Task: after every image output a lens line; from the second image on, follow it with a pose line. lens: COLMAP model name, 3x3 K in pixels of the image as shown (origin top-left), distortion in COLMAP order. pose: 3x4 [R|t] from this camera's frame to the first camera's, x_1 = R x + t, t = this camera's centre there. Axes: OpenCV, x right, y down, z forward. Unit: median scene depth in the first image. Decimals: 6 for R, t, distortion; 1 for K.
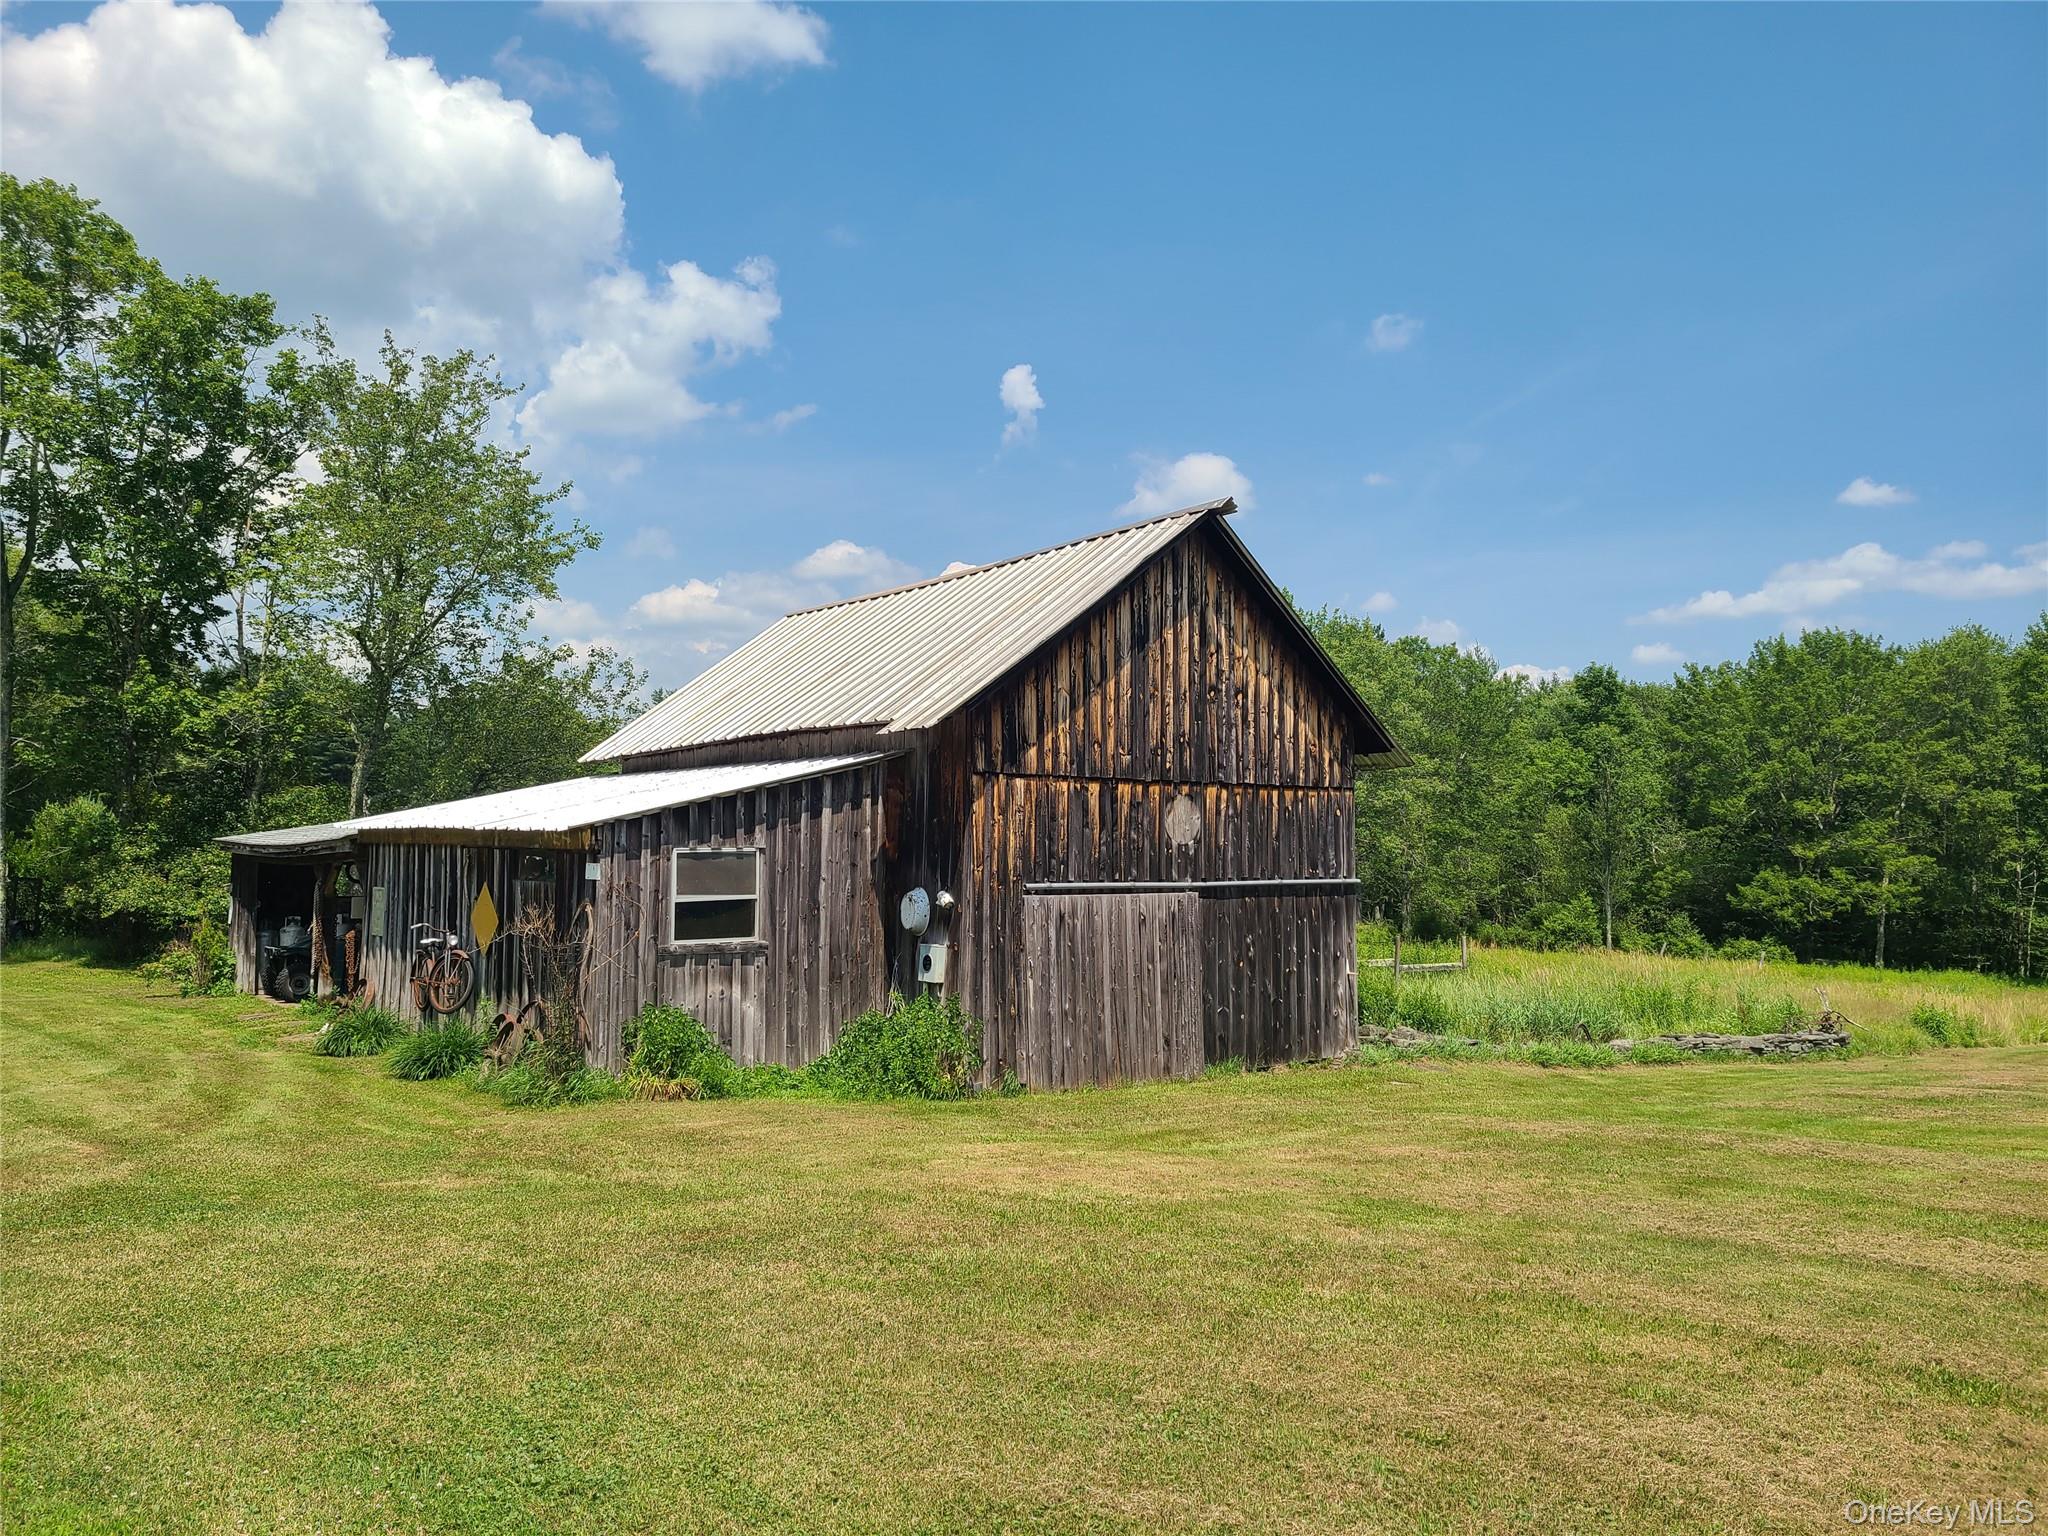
lens RADIAL K [[1543.5, 0, 1027.8], [0, 1543.5, 770.3], [0, 0, 1]] dist [-0.006279, -0.000789]
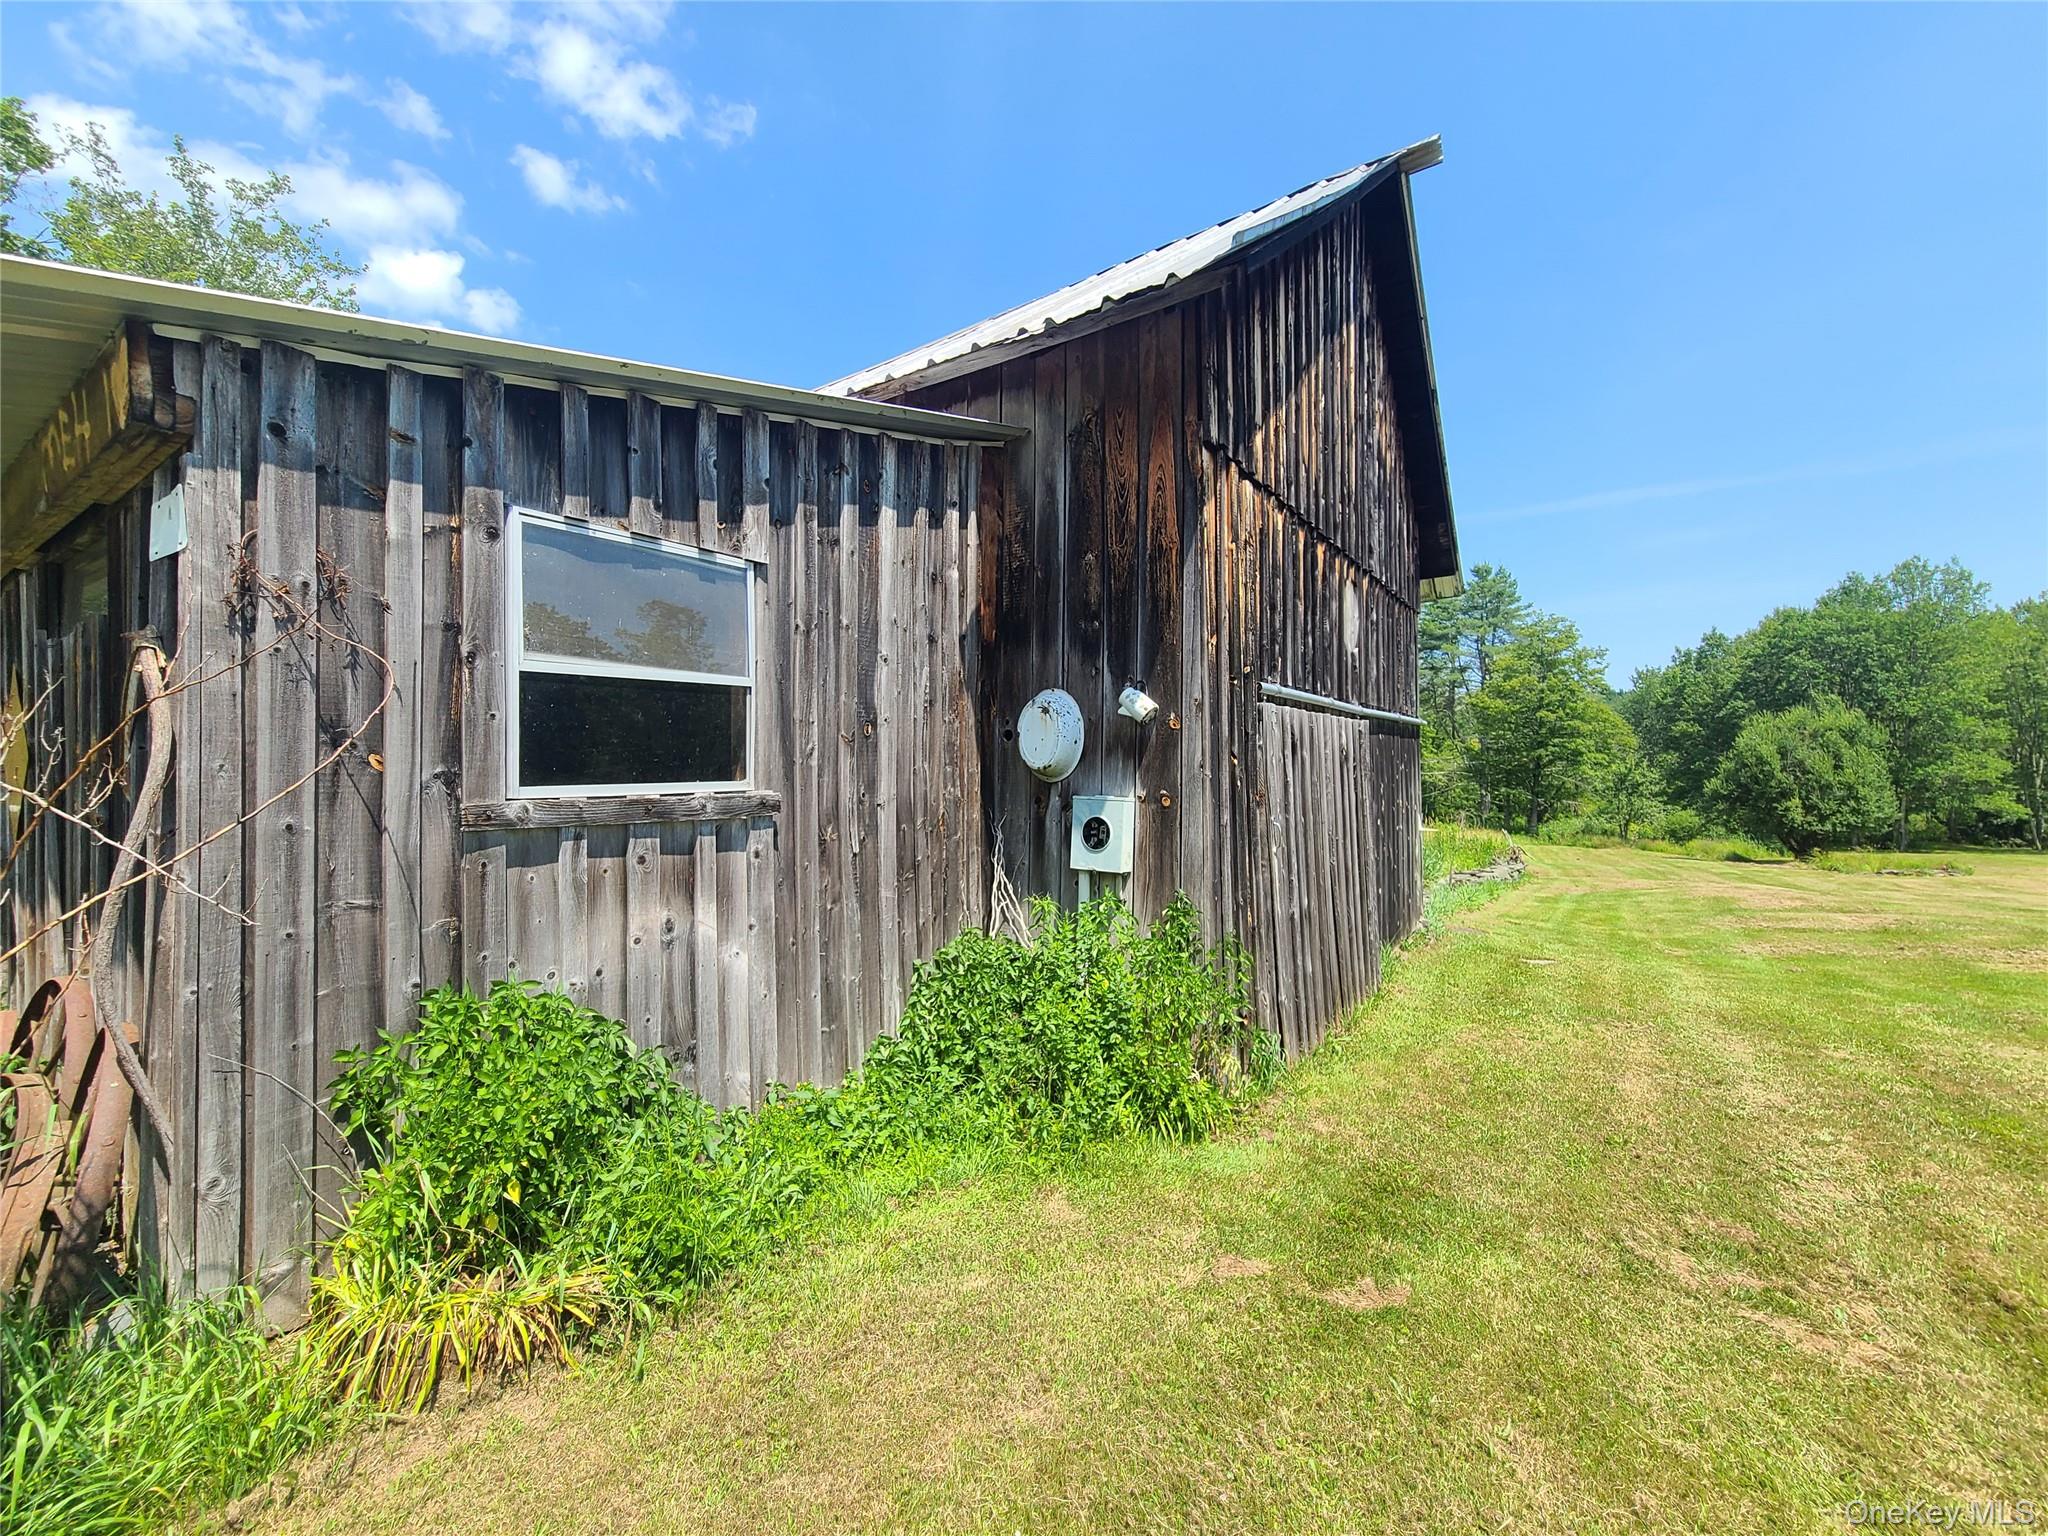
lens RADIAL K [[840.5, 0, 1007.3], [0, 840.5, 774.4], [0, 0, 1]] dist [-0.007648, -0.000896]
pose [[0.962927, -0.007069, 0.269668, -0.167931], [-0.009223, 0.998209, 0.059101, 0.091362], [-0.269603, -0.059397, 0.961138, 0.758749]]
